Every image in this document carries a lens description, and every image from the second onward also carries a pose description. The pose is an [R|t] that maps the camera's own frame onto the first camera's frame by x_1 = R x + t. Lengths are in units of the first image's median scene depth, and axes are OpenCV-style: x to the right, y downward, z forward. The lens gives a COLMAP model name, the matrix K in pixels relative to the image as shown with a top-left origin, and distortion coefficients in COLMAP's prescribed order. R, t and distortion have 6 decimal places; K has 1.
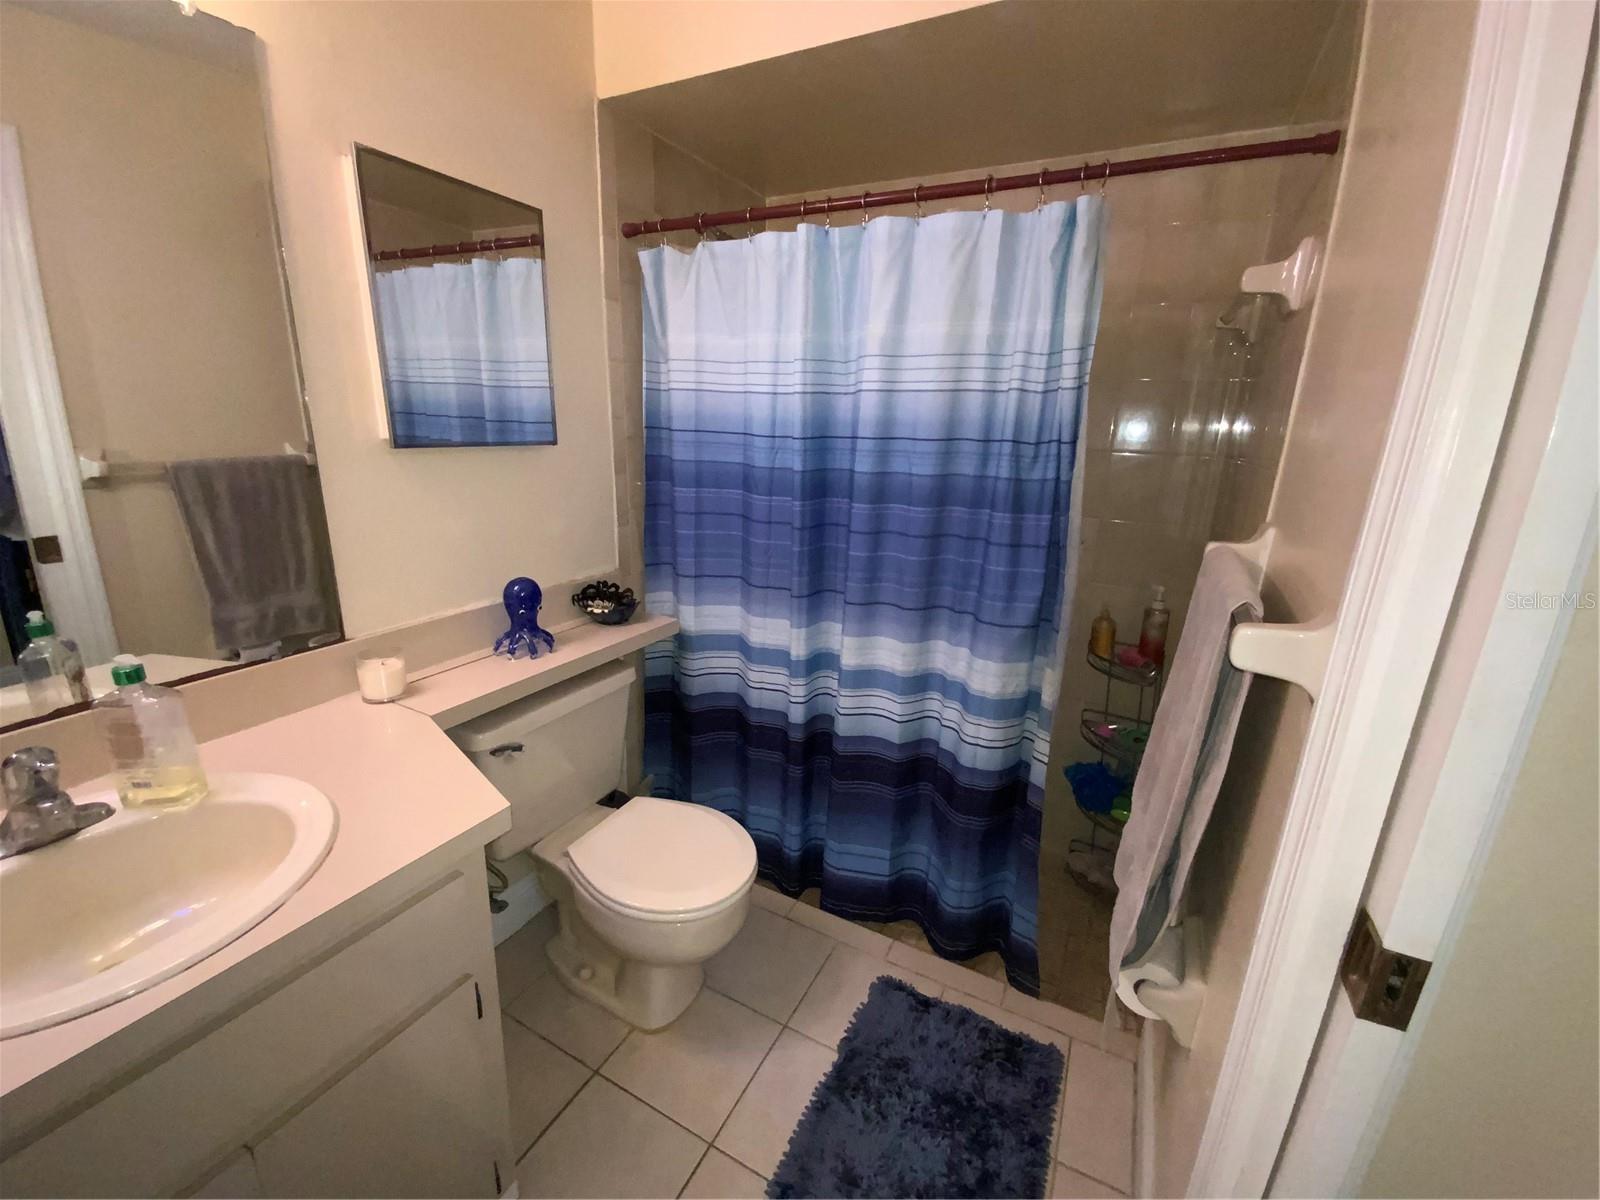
lens RADIAL K [[644.4, 0, 805.6], [0, 644.4, 594.7], [0, 0, 1]] dist [-0.011399, -0.001250]
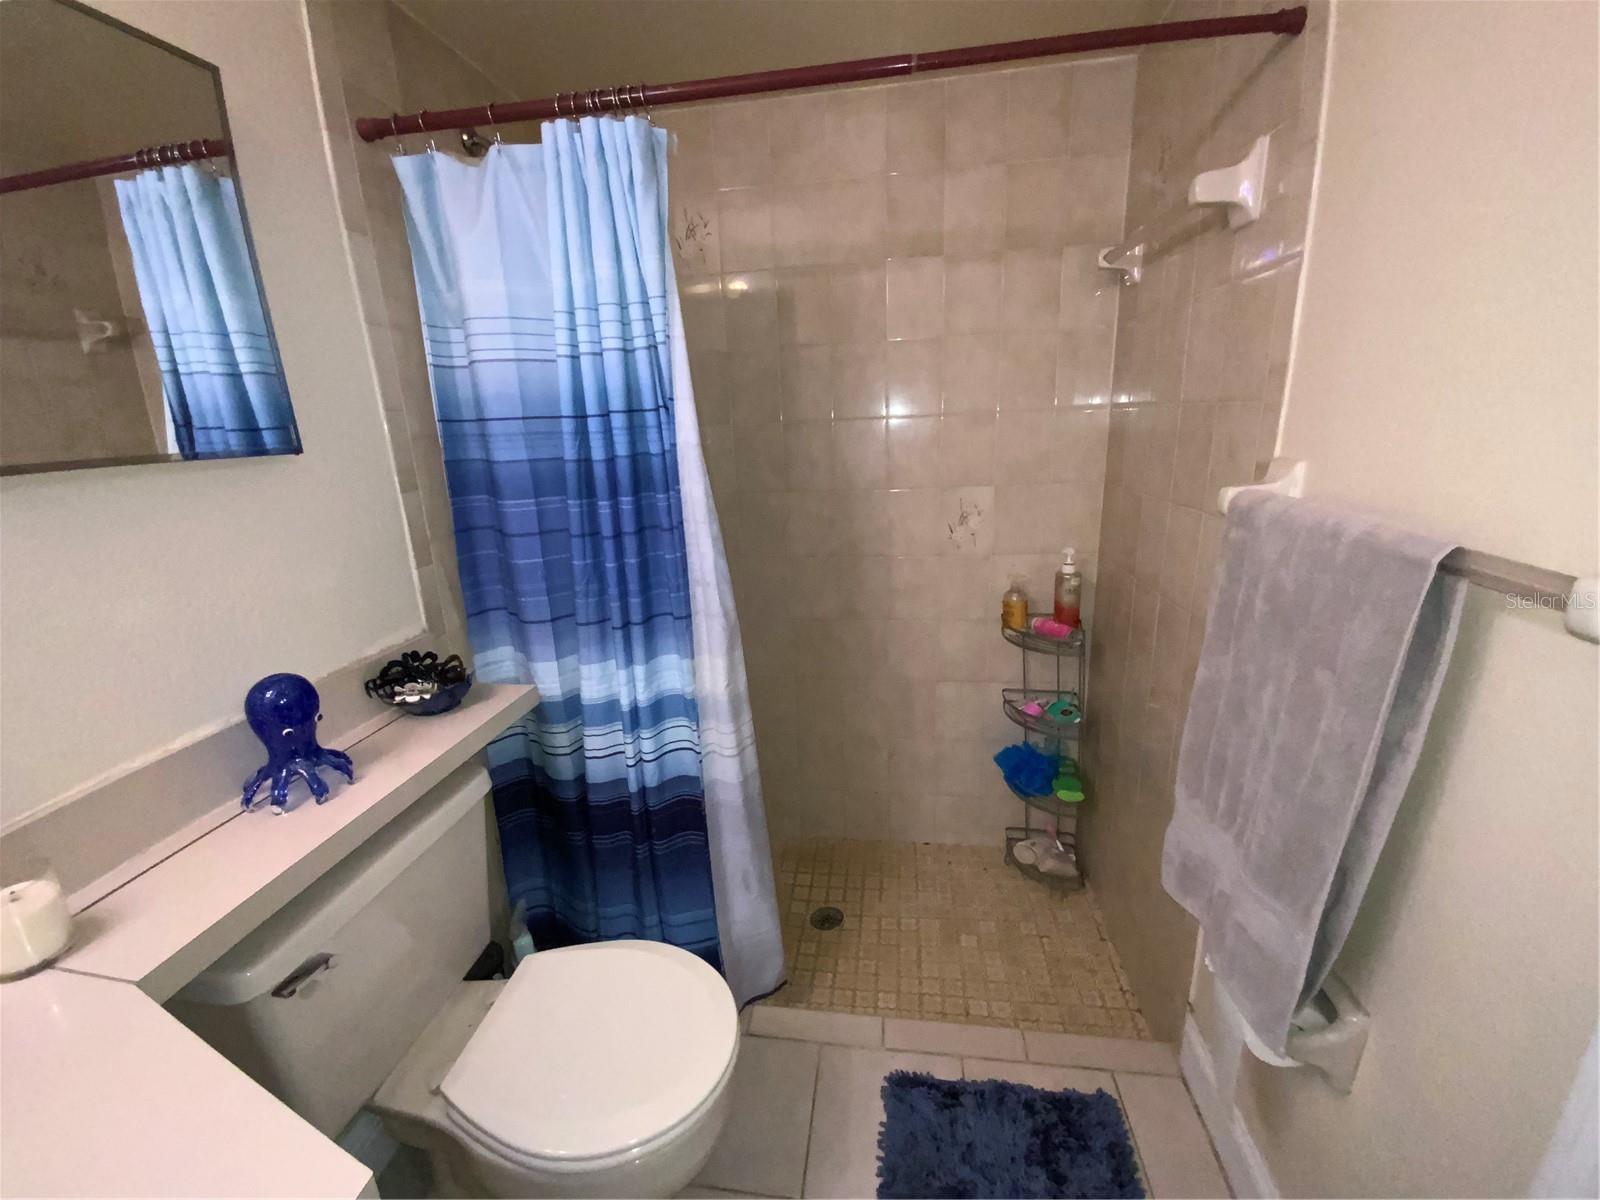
lens RADIAL K [[644.4, 0, 797.0], [0, 644.4, 593.3], [0, 0, 1]] dist [-0.011399, -0.001250]
pose [[0.941194, -0.155162, 0.300132, -0.131587], [0.154992, 0.987611, 0.024529, -0.036754], [-0.300220, 0.023432, 0.953582, 0.246701]]
